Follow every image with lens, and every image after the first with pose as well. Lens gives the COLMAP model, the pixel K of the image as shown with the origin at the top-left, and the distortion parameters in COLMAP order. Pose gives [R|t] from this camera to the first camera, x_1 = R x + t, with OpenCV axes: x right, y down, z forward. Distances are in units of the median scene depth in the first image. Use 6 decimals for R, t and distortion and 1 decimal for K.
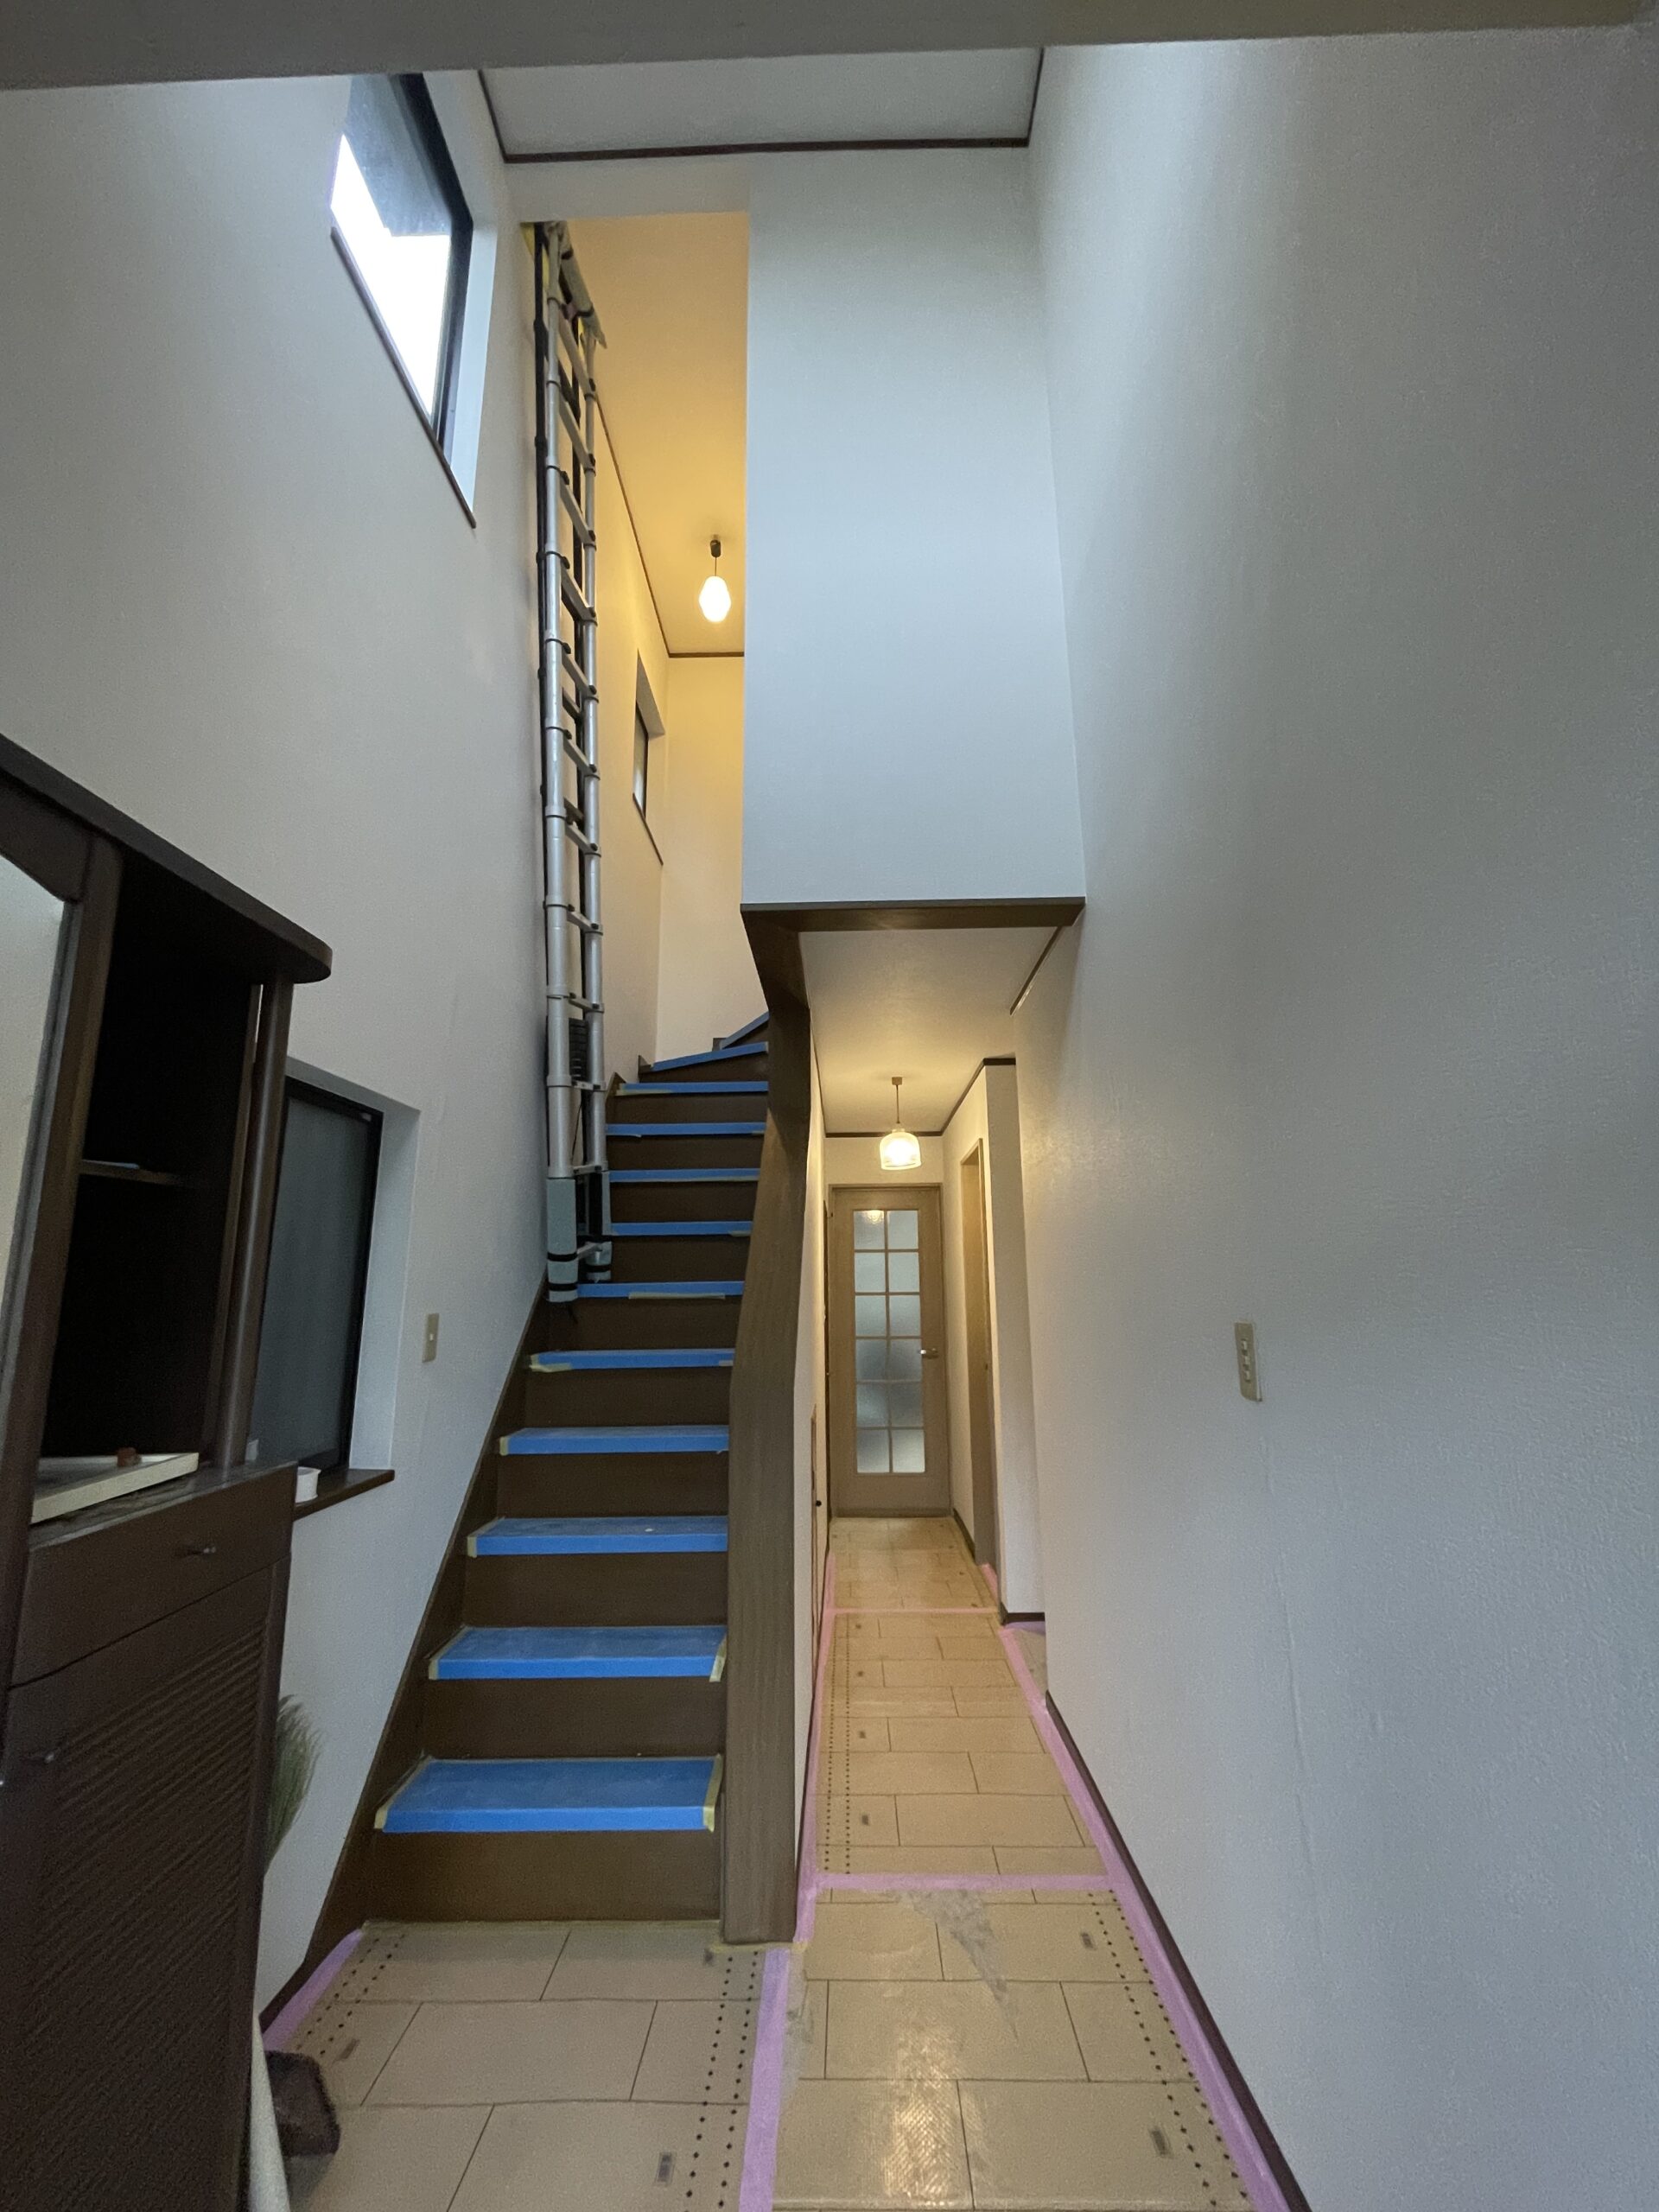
lens RADIAL K [[895.7, 0, 840.8], [0, 895.7, 1112.0], [0, 0, 1]] dist [-0.003121, 0.000107]
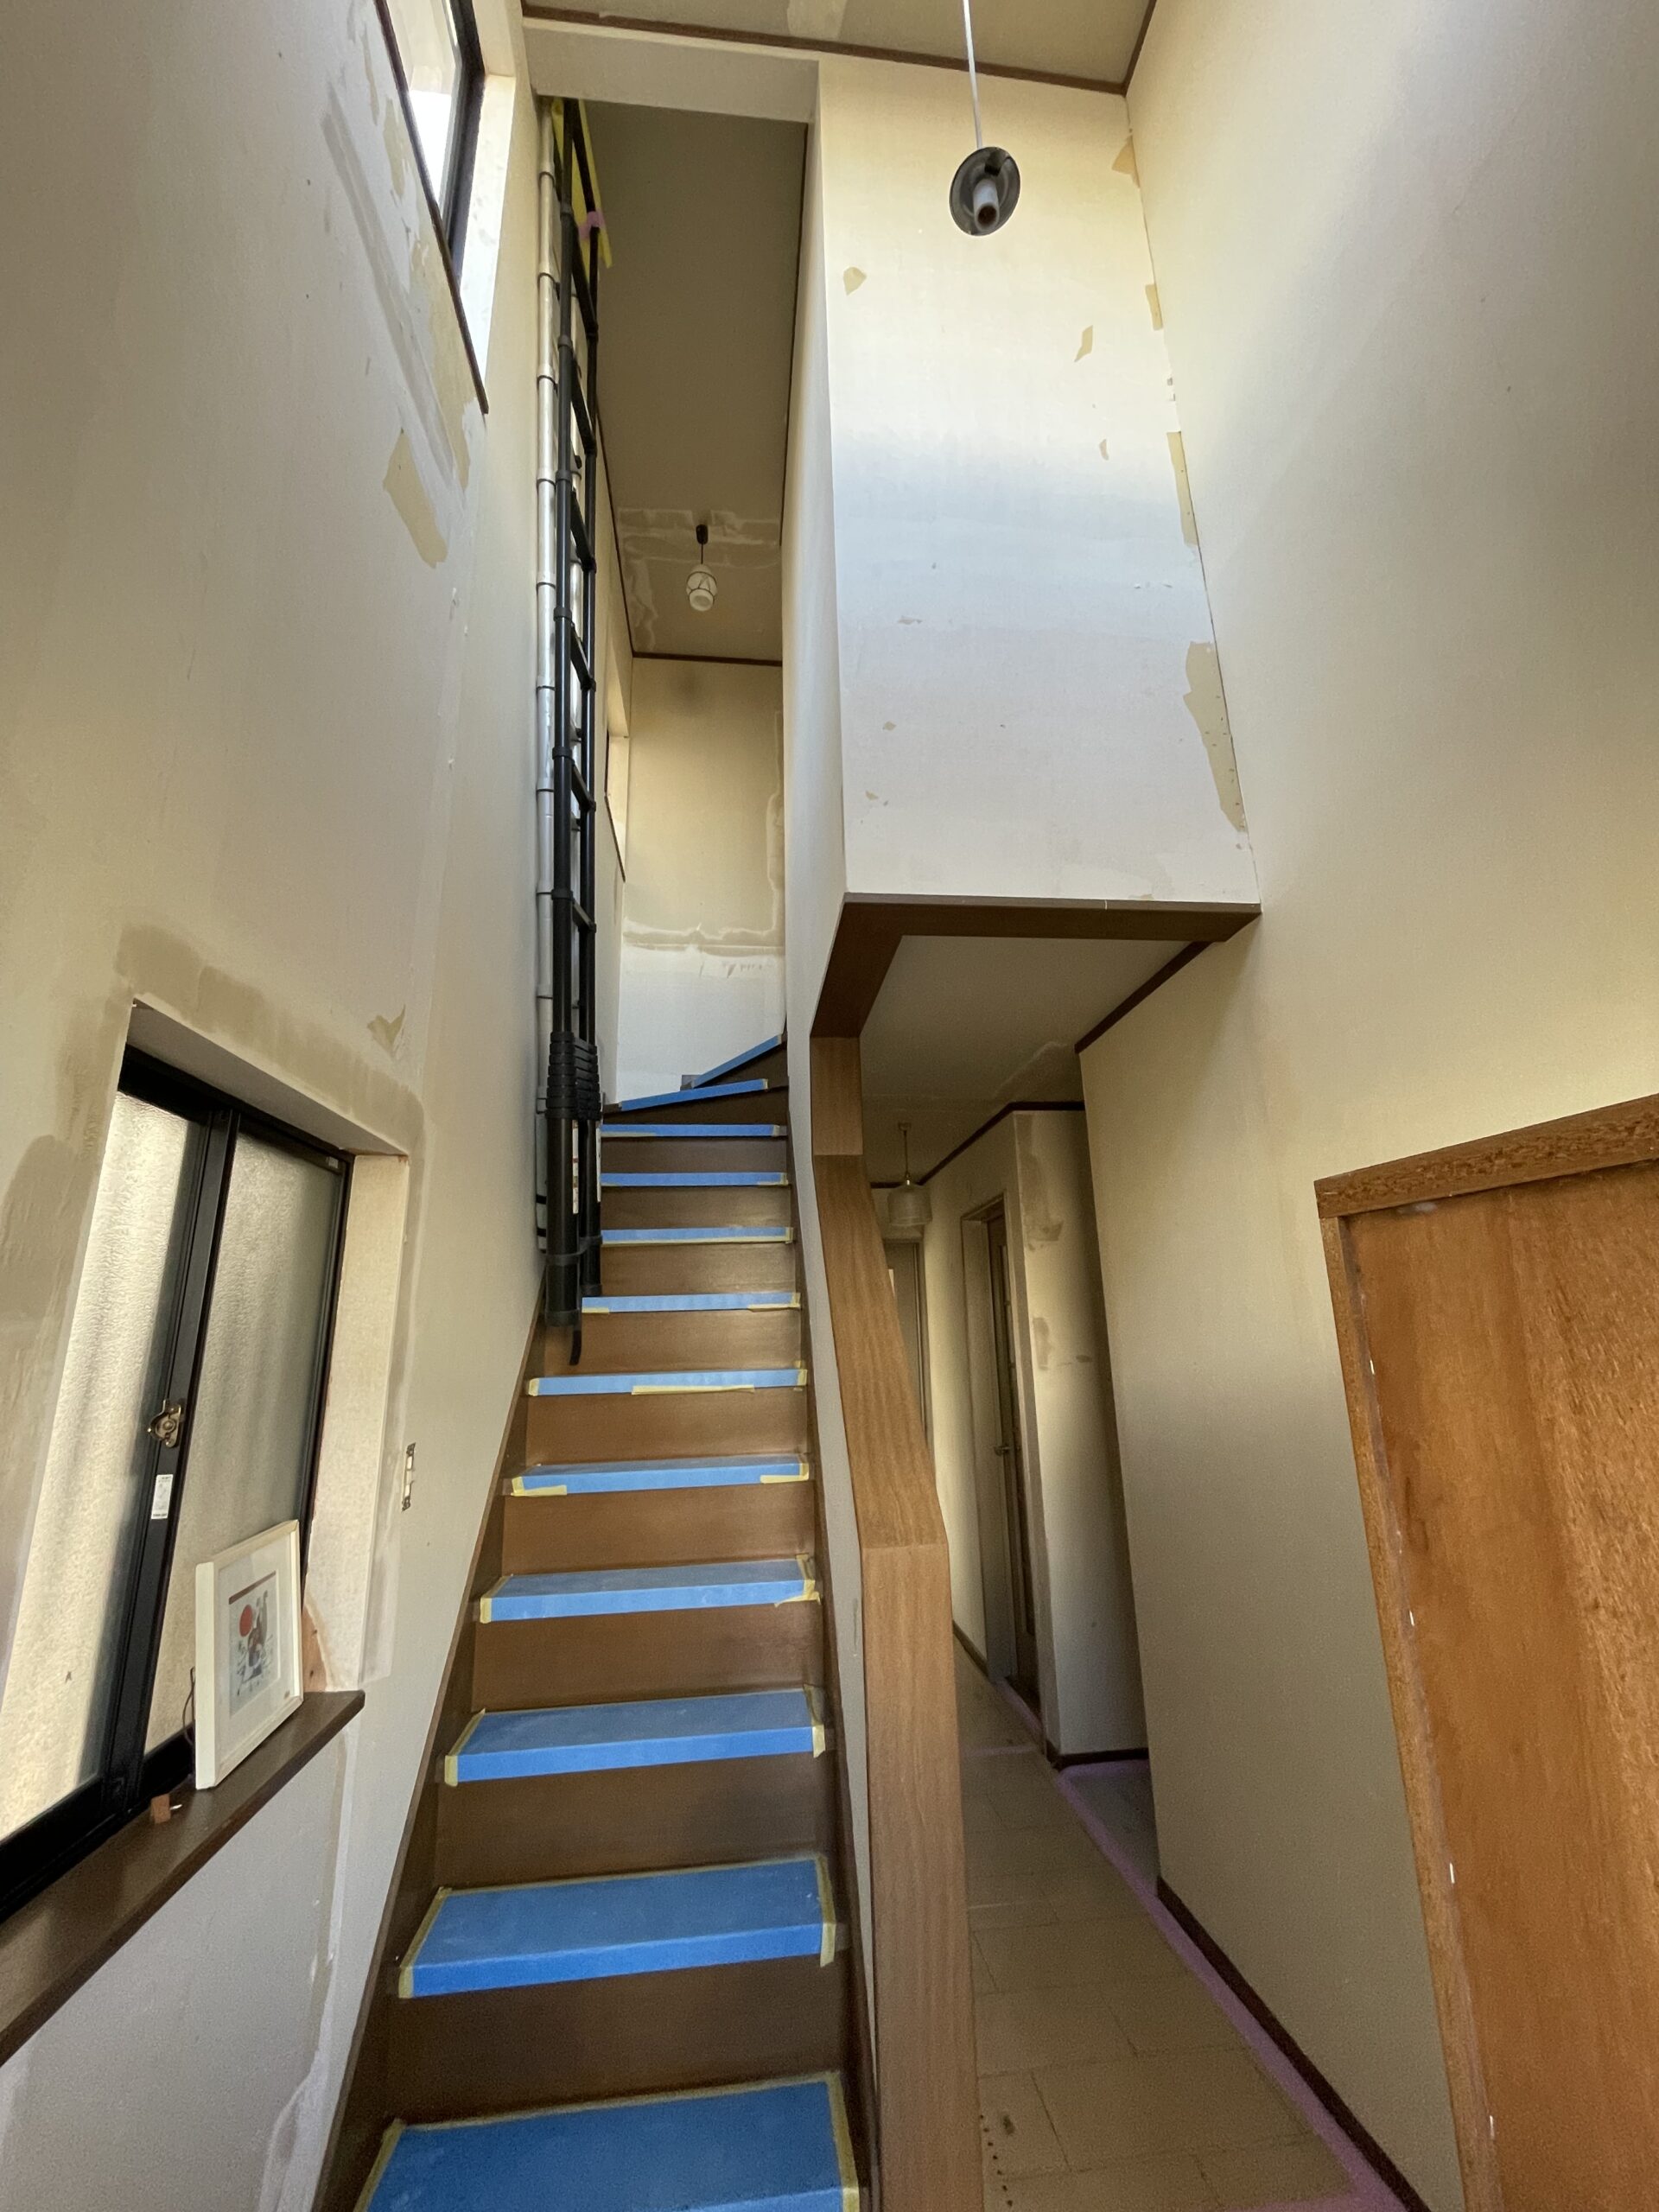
lens RADIAL K [[895.7, 0, 840.8], [0, 895.7, 1112.0], [0, 0, 1]] dist [-0.003121, 0.000107]
pose [[0.991708, 0.015734, 0.127545, -0.177940], [-0.008624, 0.998387, -0.056111, 0.001610], [-0.128222, 0.054546, 0.990244, 0.199711]]
